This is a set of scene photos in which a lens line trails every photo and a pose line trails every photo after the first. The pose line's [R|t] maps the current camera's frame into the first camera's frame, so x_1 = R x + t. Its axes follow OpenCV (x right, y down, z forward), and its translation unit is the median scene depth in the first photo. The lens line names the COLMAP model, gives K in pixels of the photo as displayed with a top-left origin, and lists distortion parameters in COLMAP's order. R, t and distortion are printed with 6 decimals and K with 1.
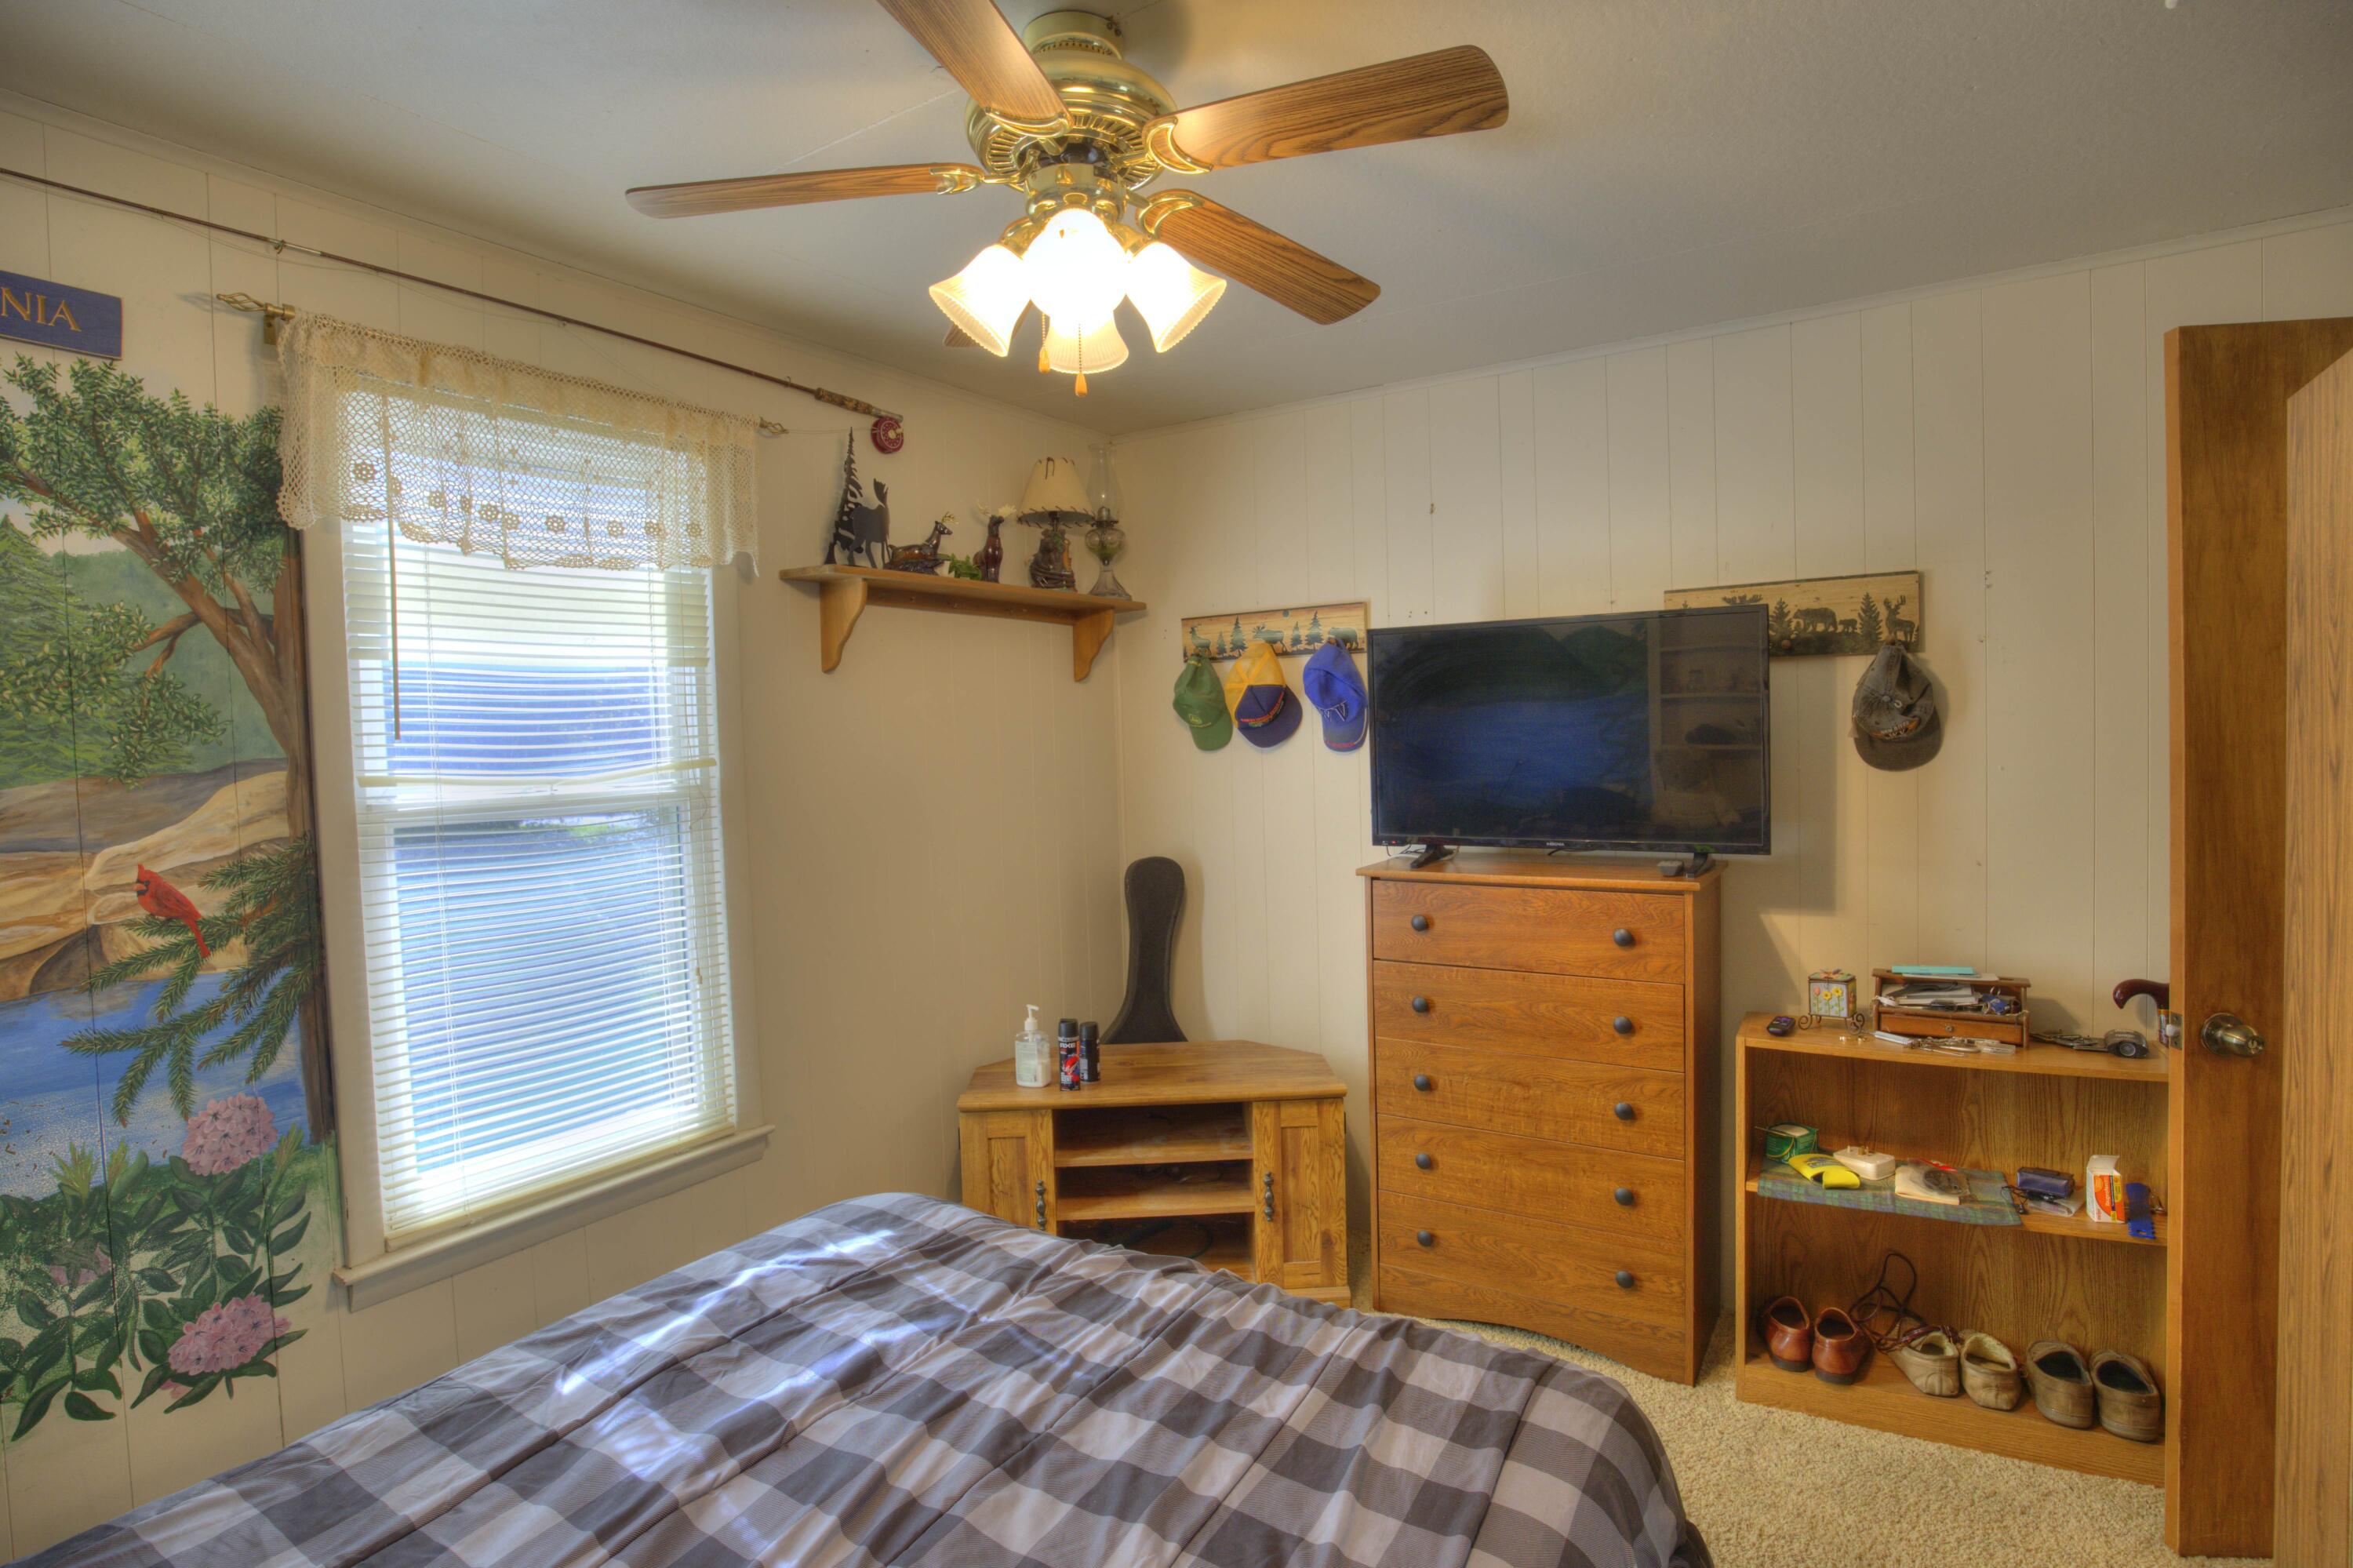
lens RADIAL K [[1191.2, 0, 1189.2], [0, 1191.2, 775.9], [0, 0, 1]] dist [-0.055345, 0.017200]
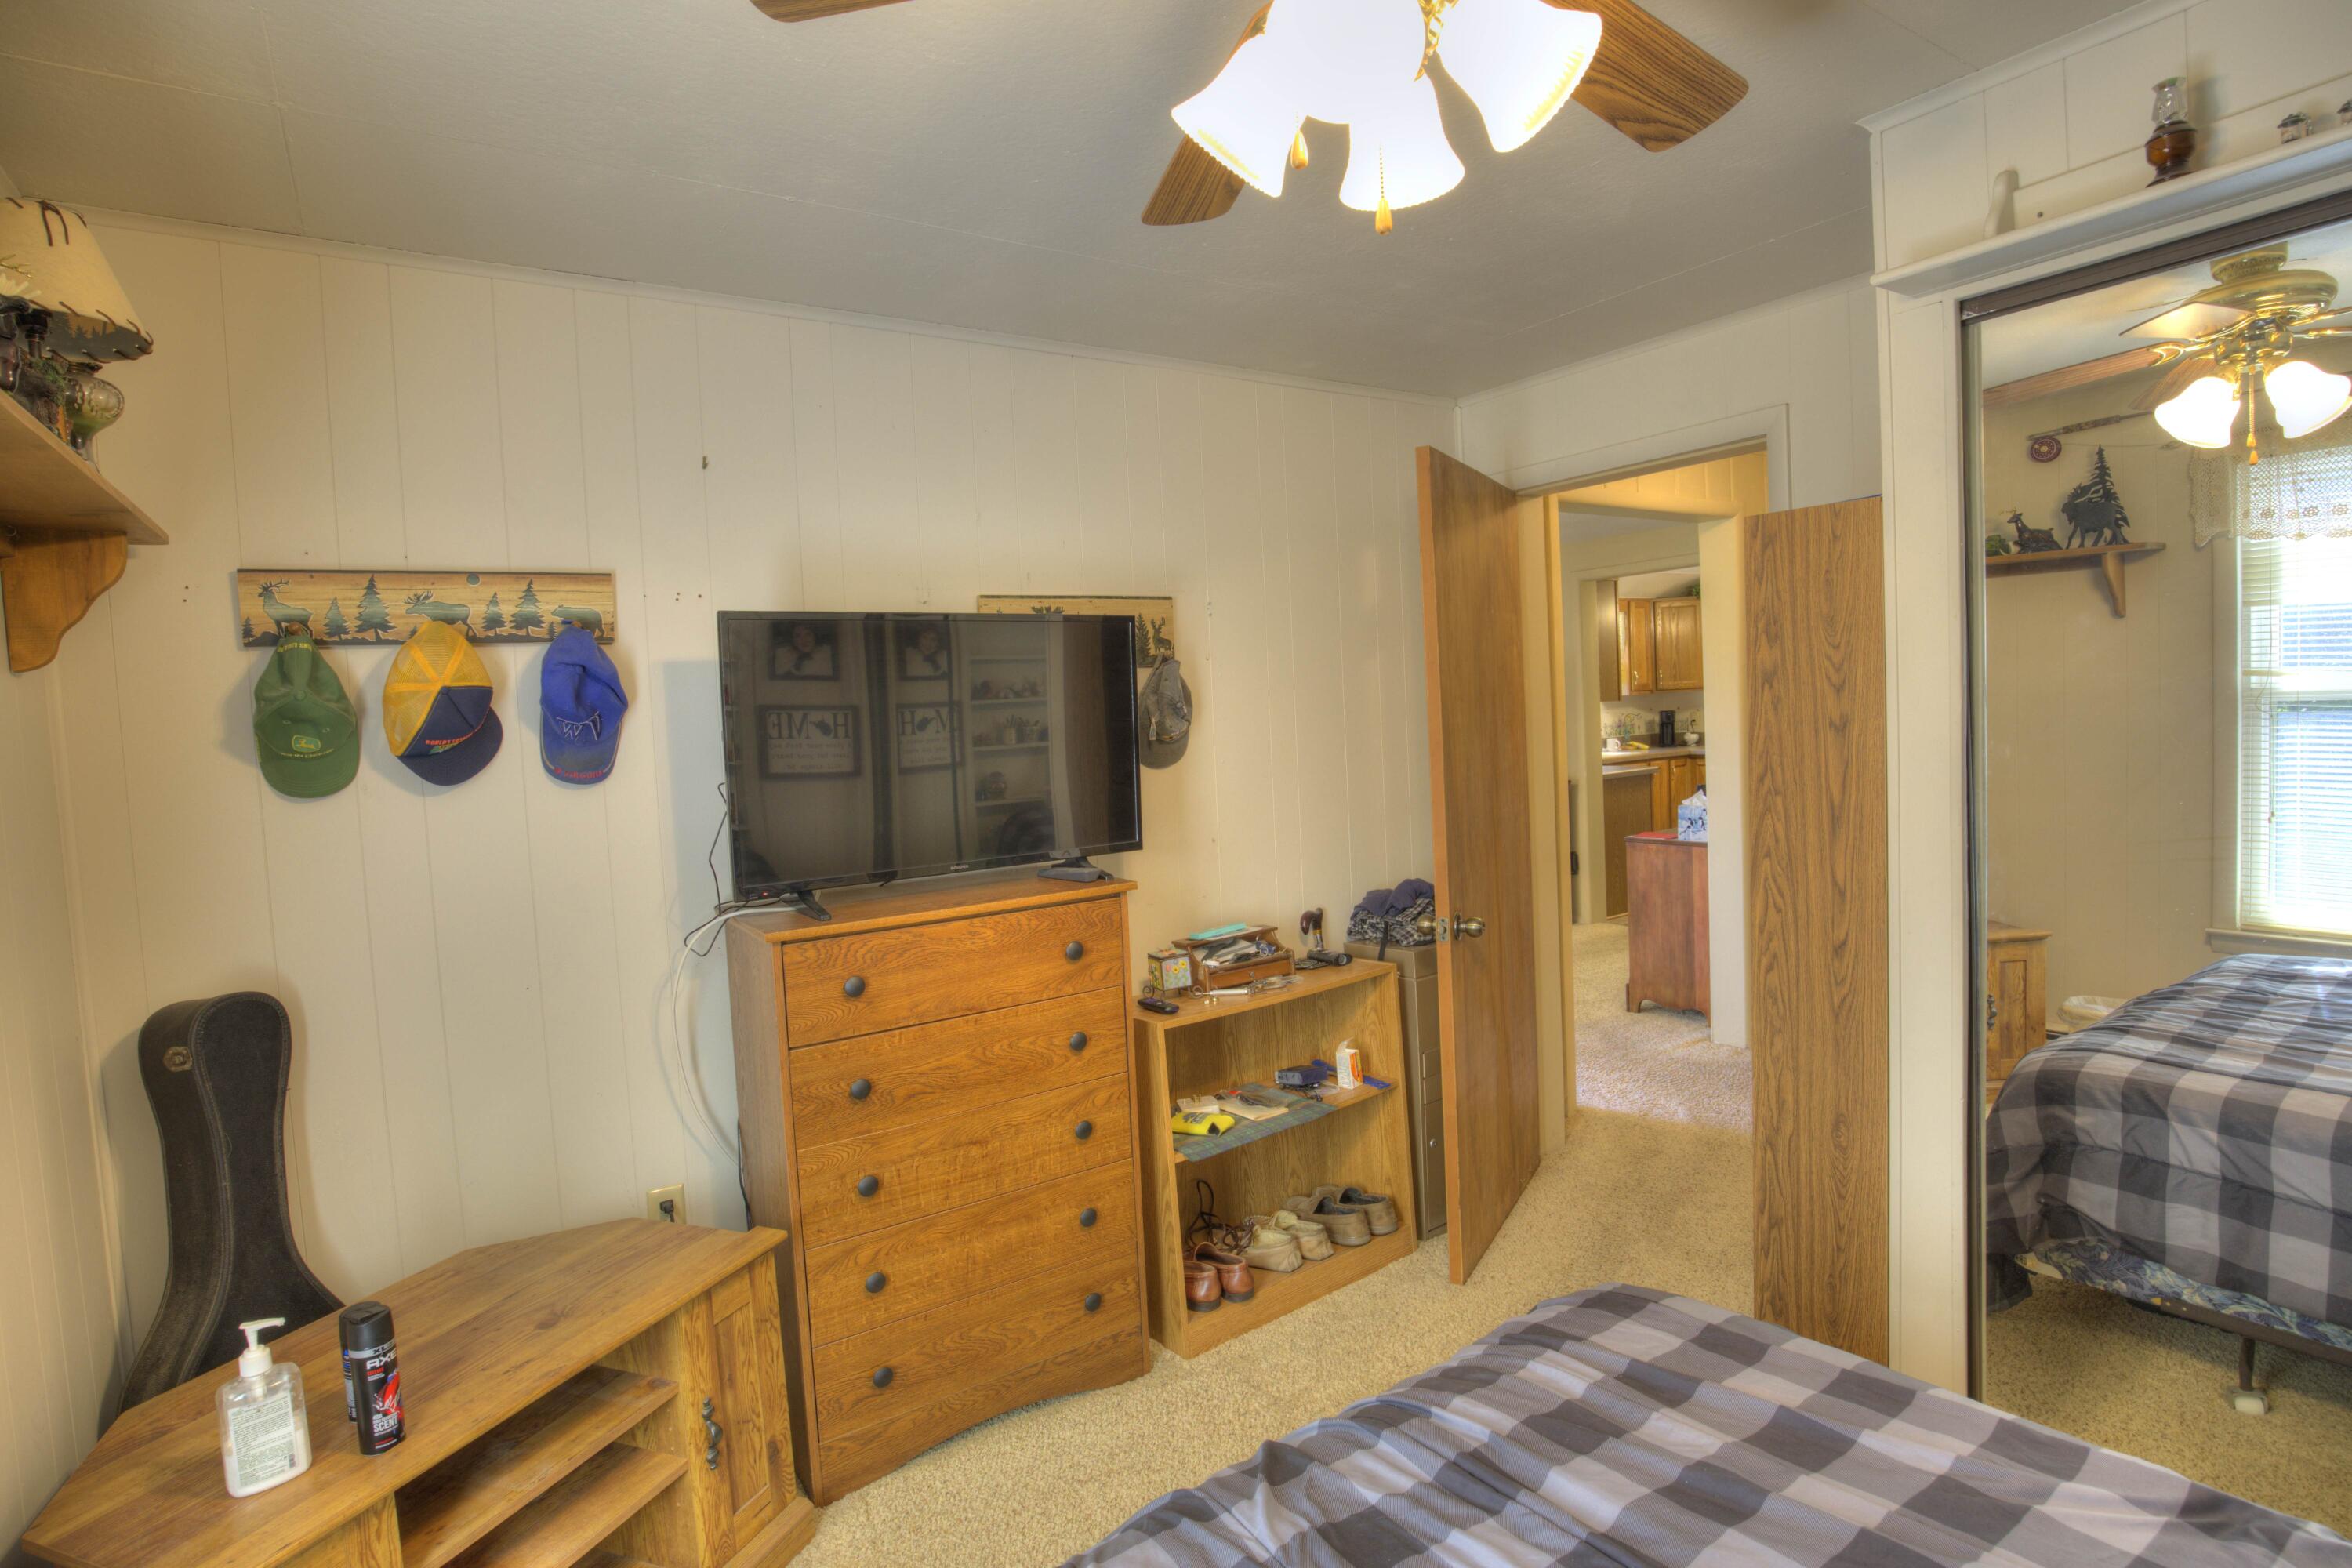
lens RADIAL K [[1190.6, 0, 1189.8], [0, 1190.6, 786.7], [0, 0, 1]] dist [-0.055345, 0.017200]
pose [[0.391427, -0.049248, 0.918890, -0.438186], [0.074068, 0.997013, 0.021884, -0.009497], [-0.917223, 0.059495, 0.393905, 0.481801]]
